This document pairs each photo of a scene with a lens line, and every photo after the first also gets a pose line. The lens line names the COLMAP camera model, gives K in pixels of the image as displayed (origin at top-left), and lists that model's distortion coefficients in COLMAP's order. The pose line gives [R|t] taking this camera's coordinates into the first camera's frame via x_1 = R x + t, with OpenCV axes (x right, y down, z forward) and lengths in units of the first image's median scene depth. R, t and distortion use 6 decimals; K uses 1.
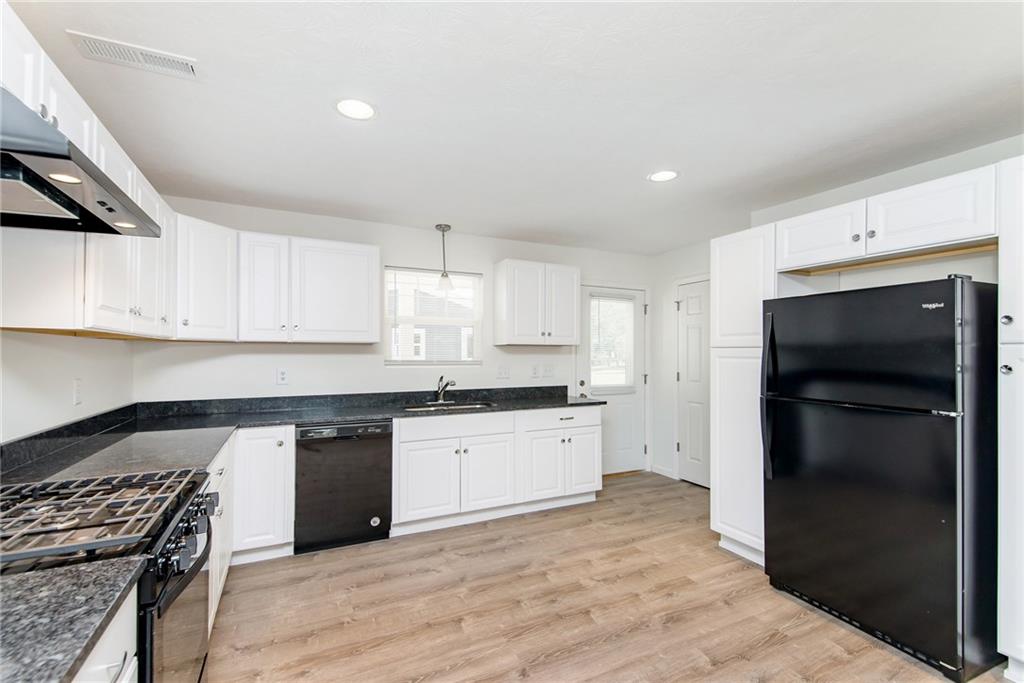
lens RADIAL K [[421.0, 0, 564.5], [0, 421.0, 362.2], [0, 0, 1]] dist [0.013728, -0.000206]
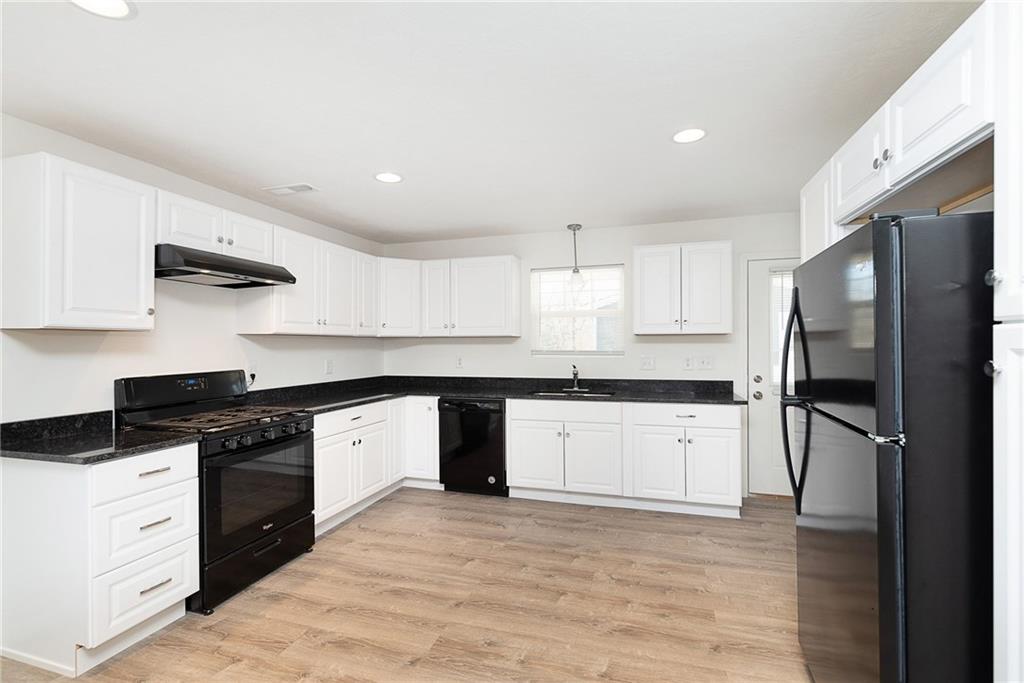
lens RADIAL K [[439.6, 0, 511.9], [0, 439.6, 356.2], [0, 0, 1]] dist [-0.010970, -0.000420]
pose [[0.730231, 0.013378, -0.683070, 0.463588], [-0.008296, 0.999908, 0.010715, -0.000615], [0.683150, -0.002158, 0.730275, 0.090248]]
